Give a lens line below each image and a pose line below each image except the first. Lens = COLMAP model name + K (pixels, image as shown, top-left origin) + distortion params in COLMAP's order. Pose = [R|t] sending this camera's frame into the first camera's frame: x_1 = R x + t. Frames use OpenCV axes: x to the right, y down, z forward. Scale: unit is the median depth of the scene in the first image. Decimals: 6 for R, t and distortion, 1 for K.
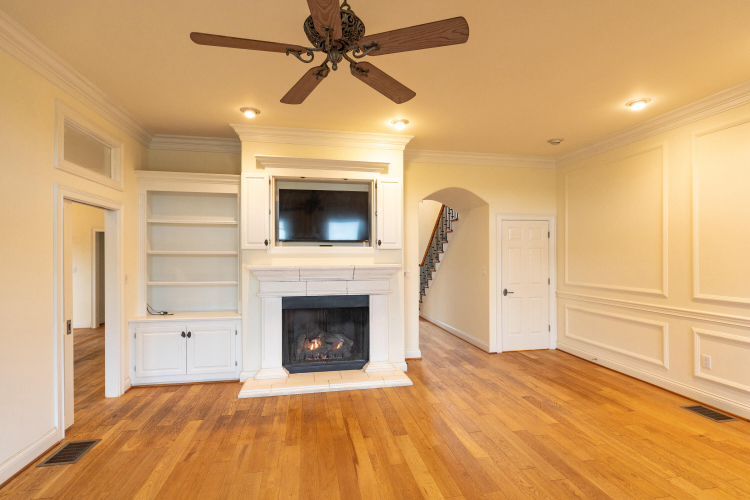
lens RADIAL K [[362.9, 0, 388.7], [0, 362.9, 254.2], [0, 0, 1]] dist [-0.000826, -0.000218]
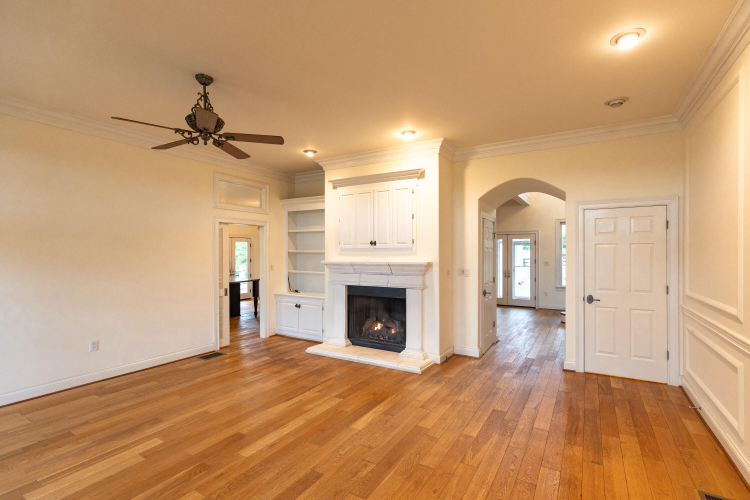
lens RADIAL K [[362.9, 0, 388.7], [0, 362.9, 254.2], [0, 0, 1]] dist [-0.000826, -0.000218]
pose [[0.738495, 0.003435, -0.674250, 0.739074], [0.002592, 0.999965, 0.007933, -0.003982], [0.674254, -0.007606, 0.738461, 0.144517]]
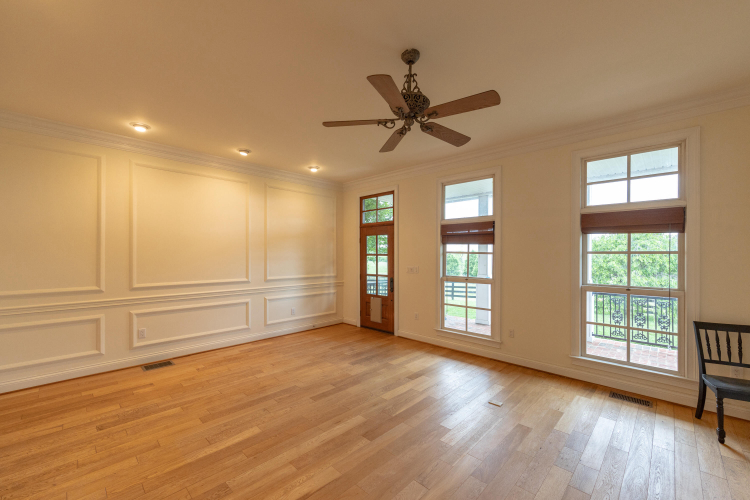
lens RADIAL K [[304.7, 0, 373.4], [0, 304.7, 253.0], [0, 0, 1]] dist [-0.000760, 0.000278]
pose [[-0.544531, 0.008043, 0.838702, -0.502410], [-0.002624, 0.999933, -0.011293, 0.005456], [-0.838737, -0.008350, -0.544473, 0.810703]]
